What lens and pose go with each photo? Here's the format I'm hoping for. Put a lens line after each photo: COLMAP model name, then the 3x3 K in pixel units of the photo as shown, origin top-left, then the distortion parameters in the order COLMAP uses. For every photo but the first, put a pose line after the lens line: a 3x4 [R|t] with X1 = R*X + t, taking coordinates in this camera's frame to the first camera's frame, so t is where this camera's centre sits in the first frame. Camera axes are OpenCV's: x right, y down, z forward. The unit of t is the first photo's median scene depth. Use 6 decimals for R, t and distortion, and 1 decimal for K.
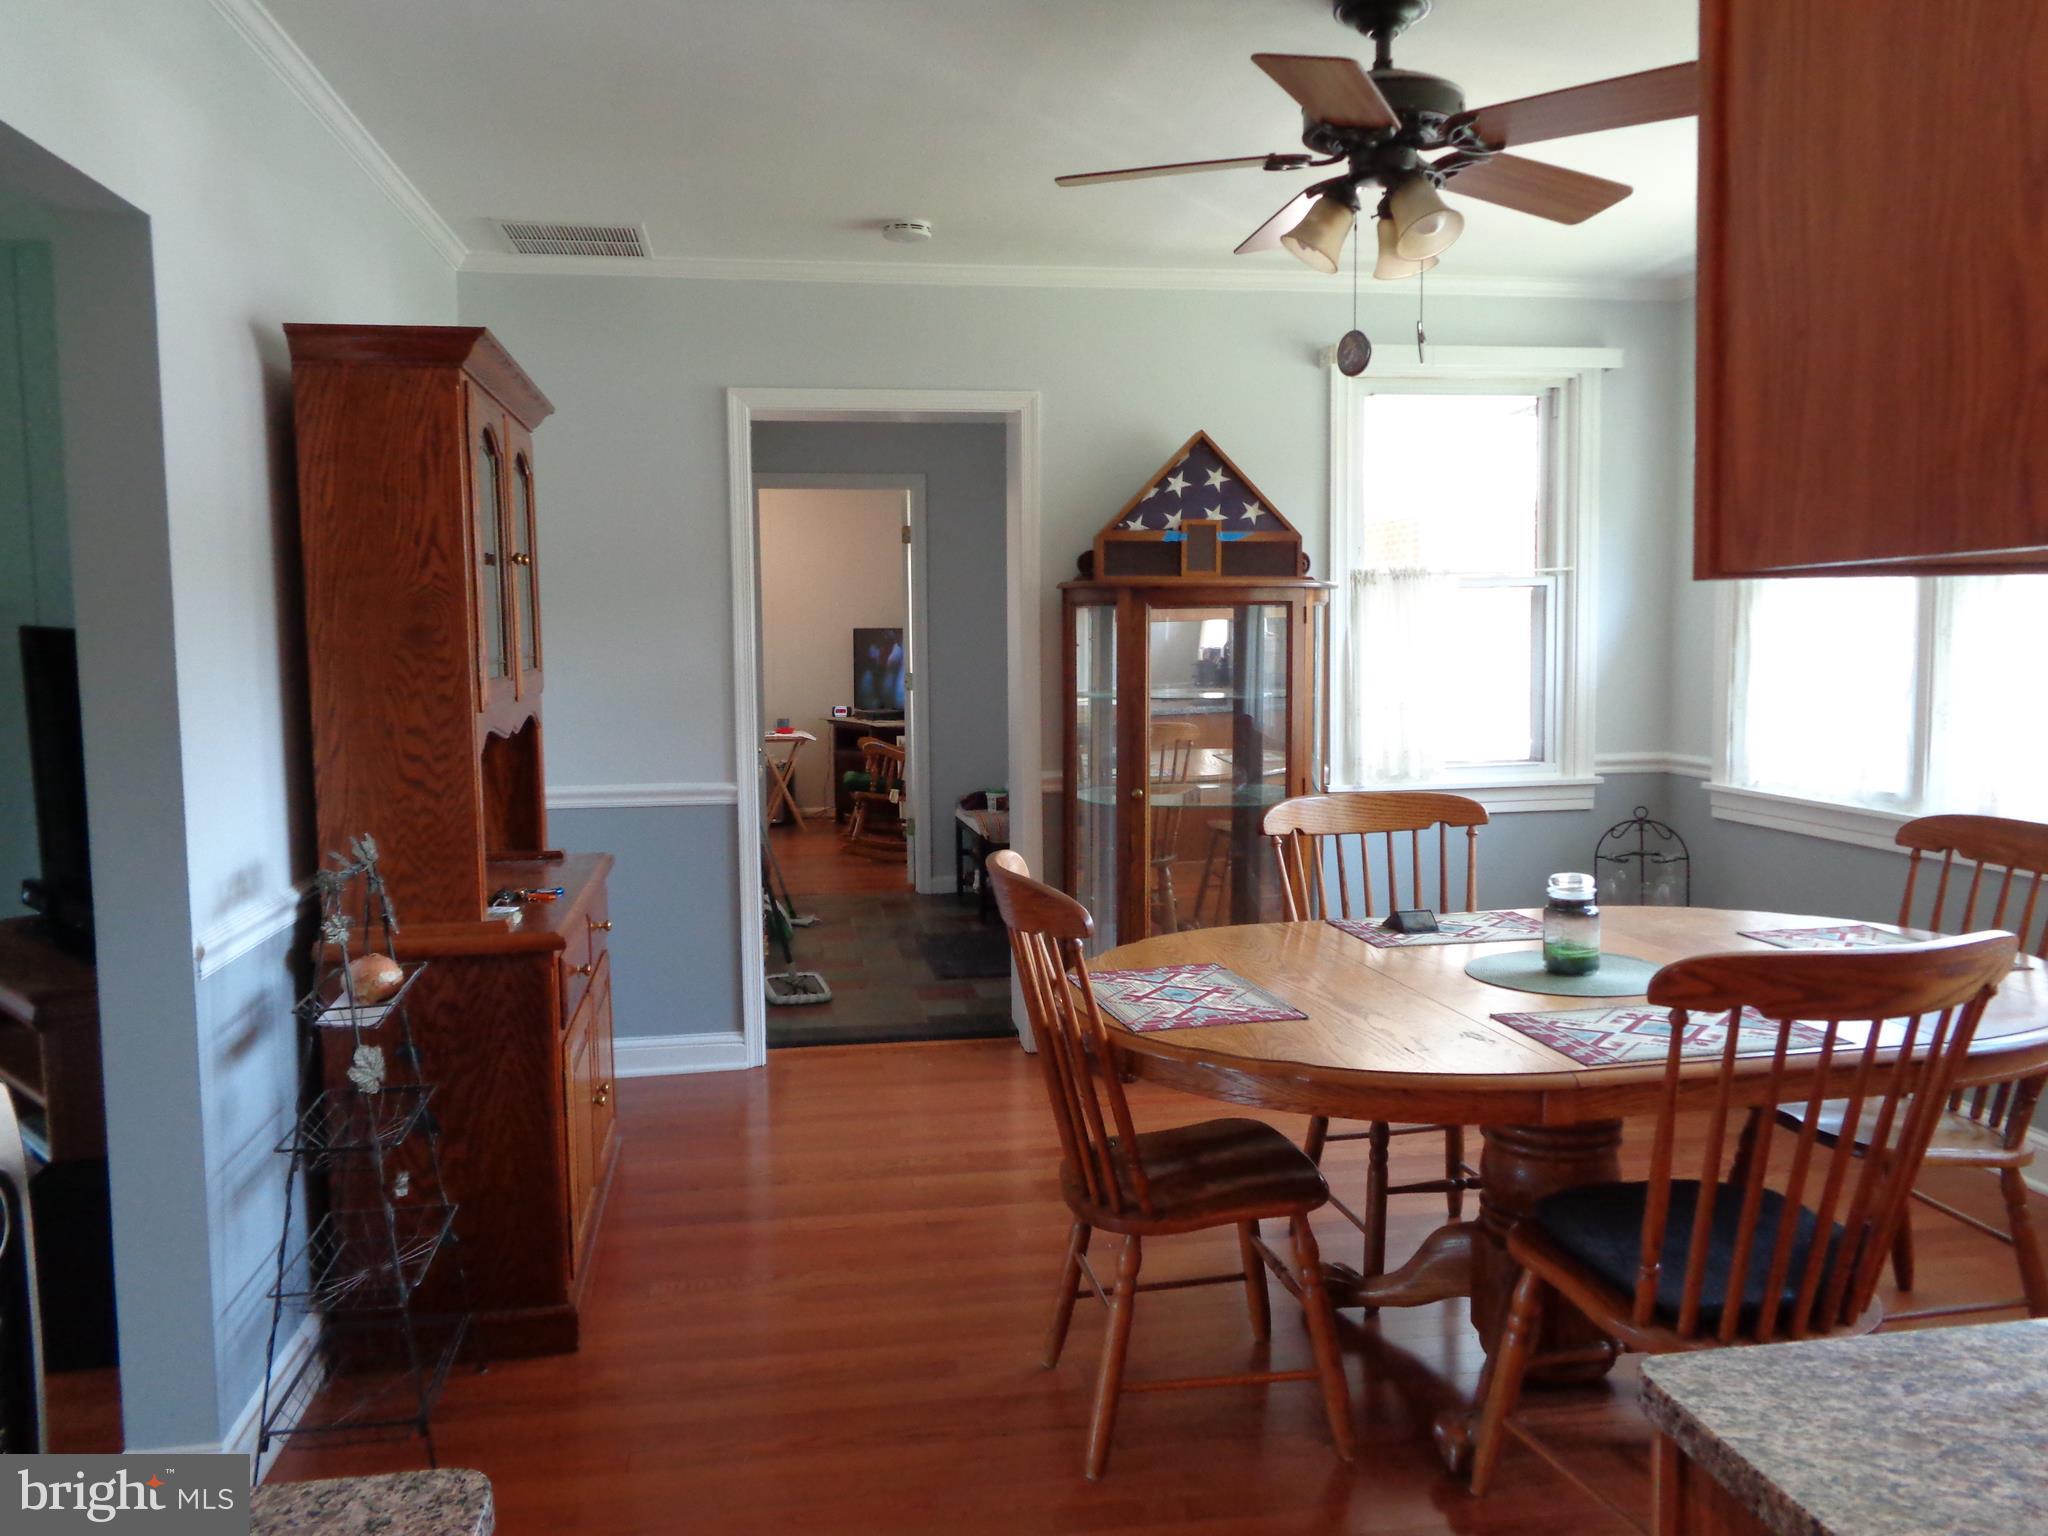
lens RADIAL K [[1546.6, 0, 1020.6], [0, 1546.6, 753.0], [0, 0, 1]] dist [0.012168, -0.008101]
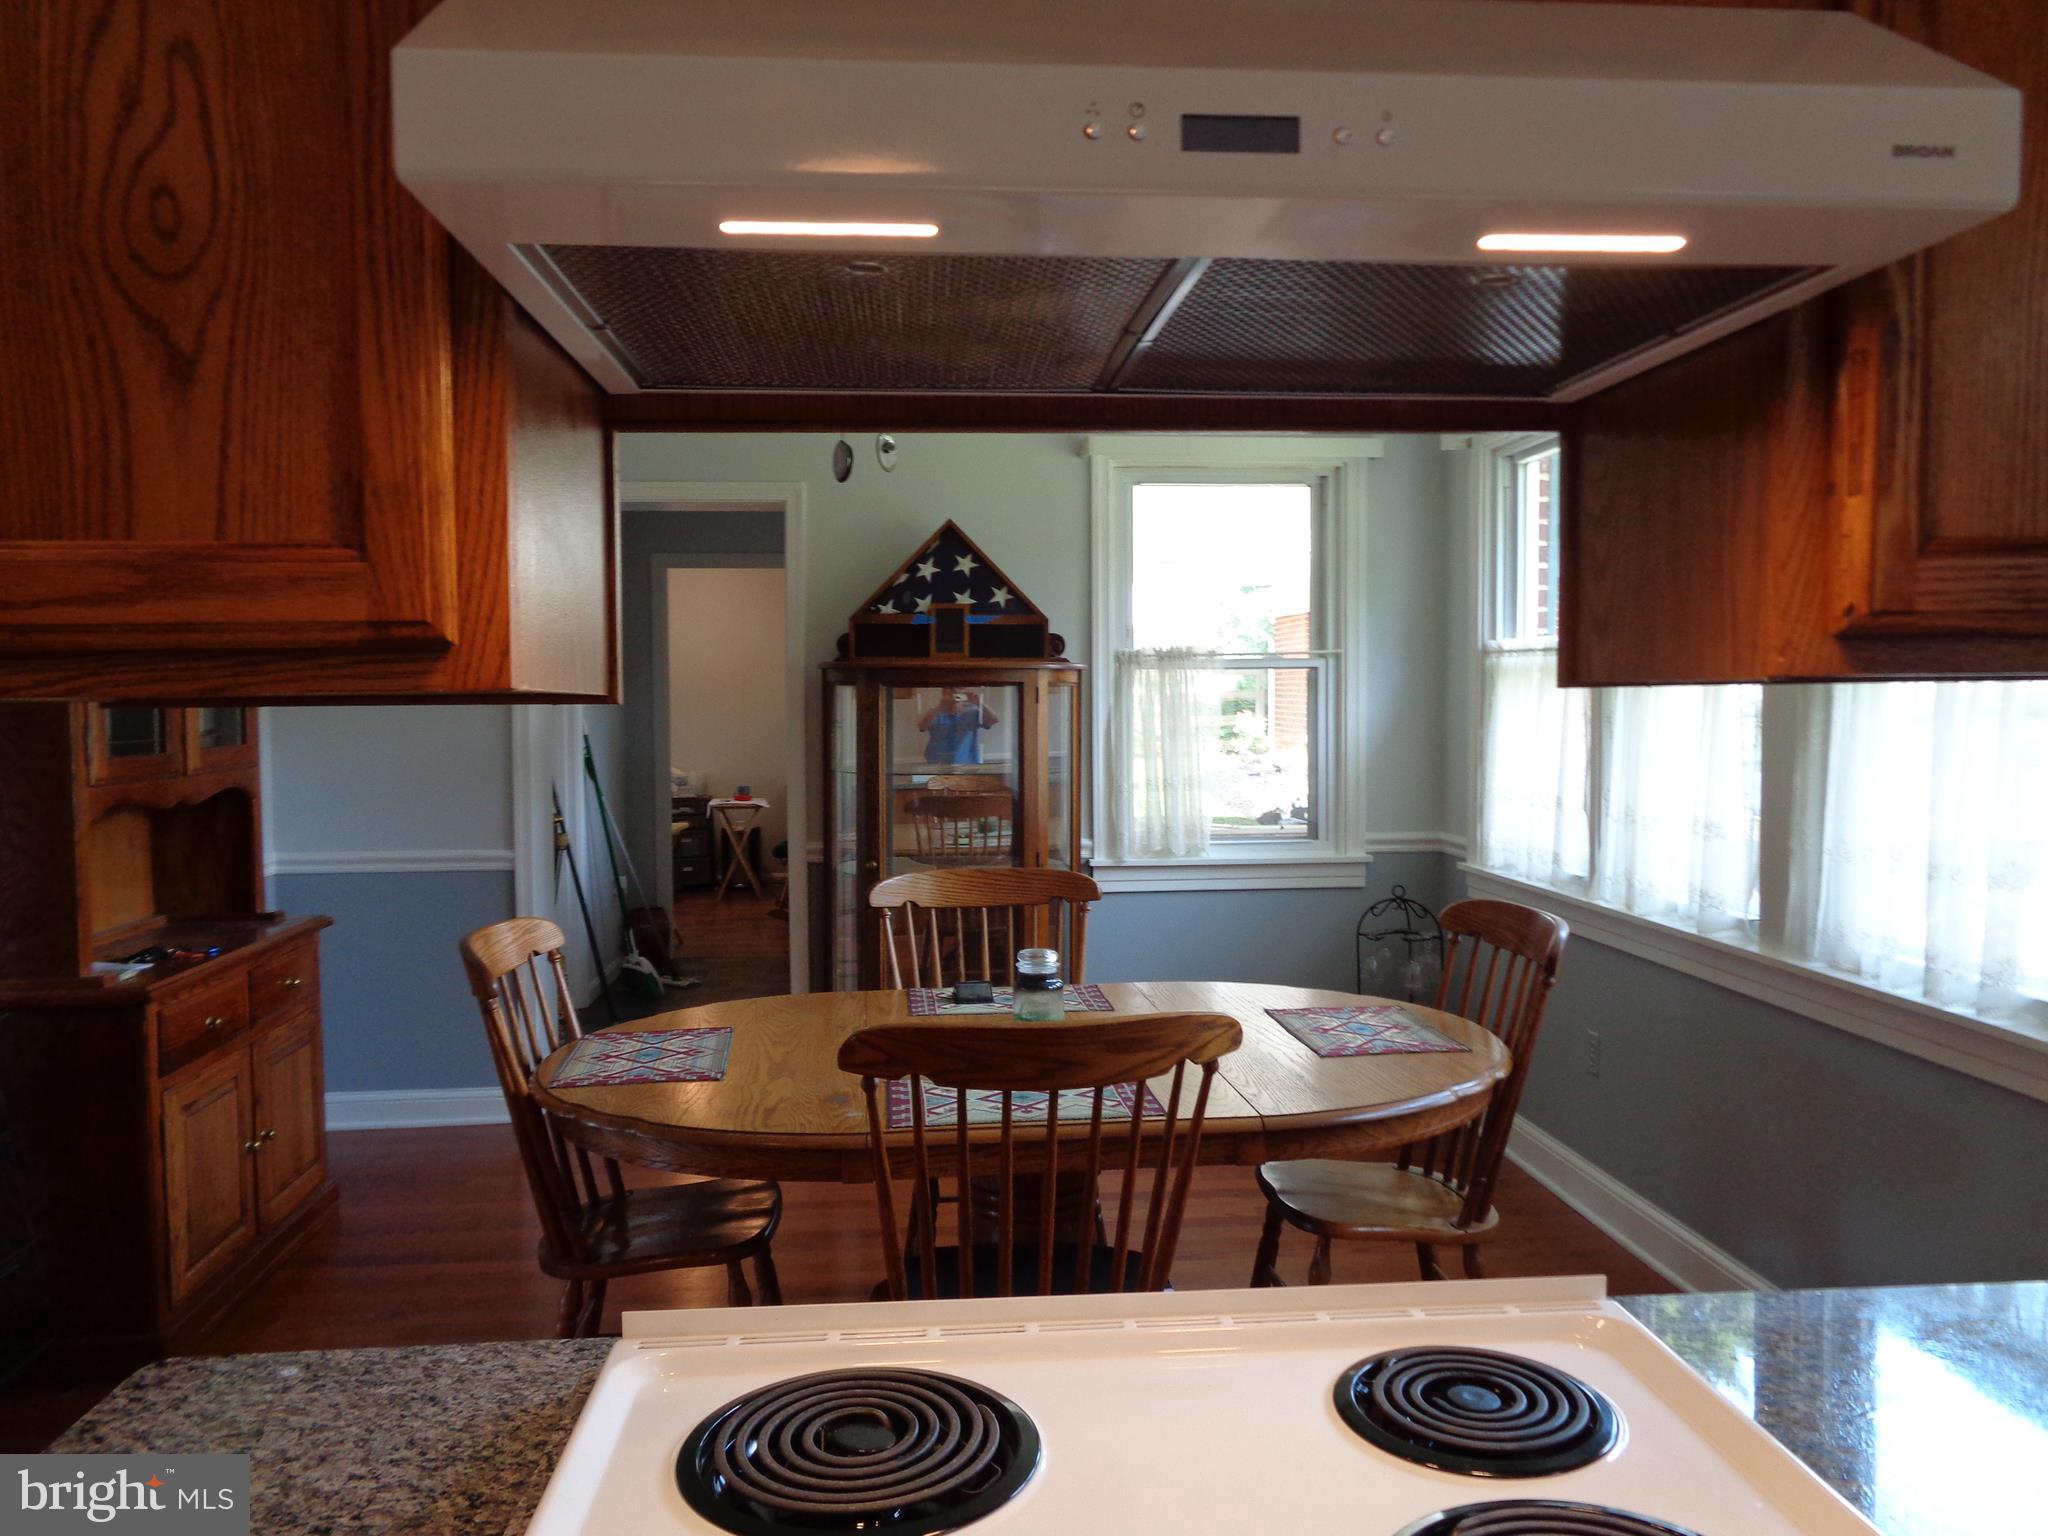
lens RADIAL K [[1546.6, 0, 1030.5], [0, 1546.6, 768.0], [0, 0, 1]] dist [0.012168, -0.008101]
pose [[0.997177, 0.009806, -0.074449, 0.248311], [-0.012254, 0.999397, -0.032493, -0.006752], [0.074086, 0.033314, 0.996695, -0.032709]]
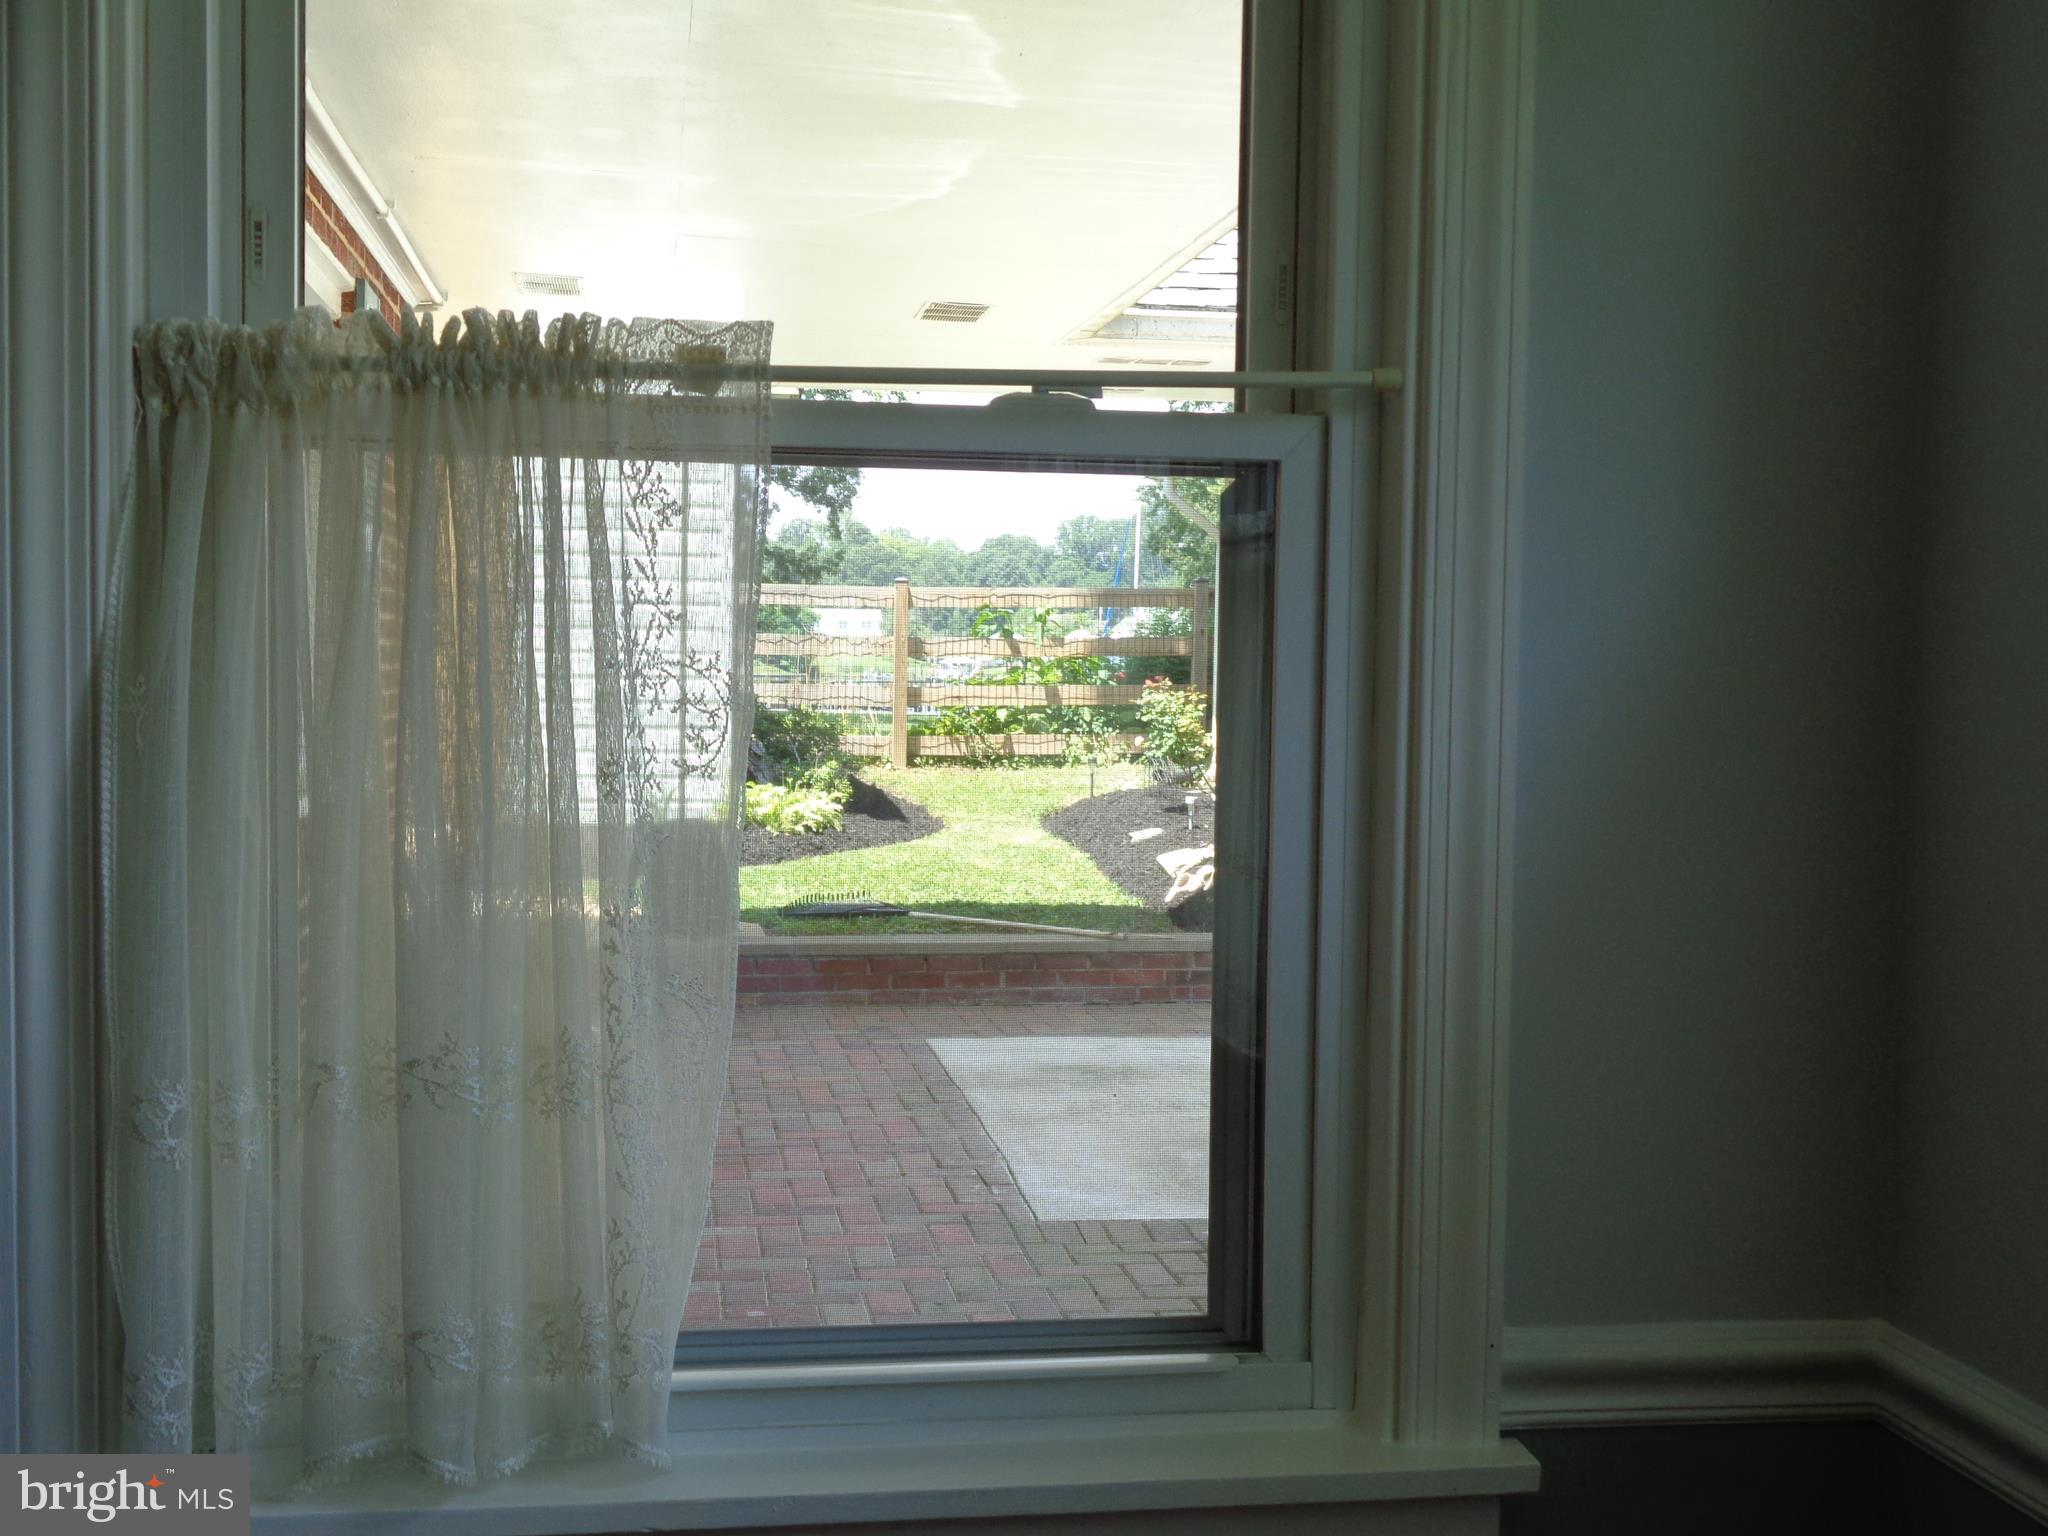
lens RADIAL K [[2538.9, 0, 1029.2], [0, 2538.9, 764.9], [0, 0, 1]] dist [-0.057745, 0.000000]
pose [[0.999425, 0.031059, -0.013568, 0.343037], [-0.031432, 0.999109, -0.028148, -0.065631], [0.012681, 0.028558, 0.999512, 0.744954]]
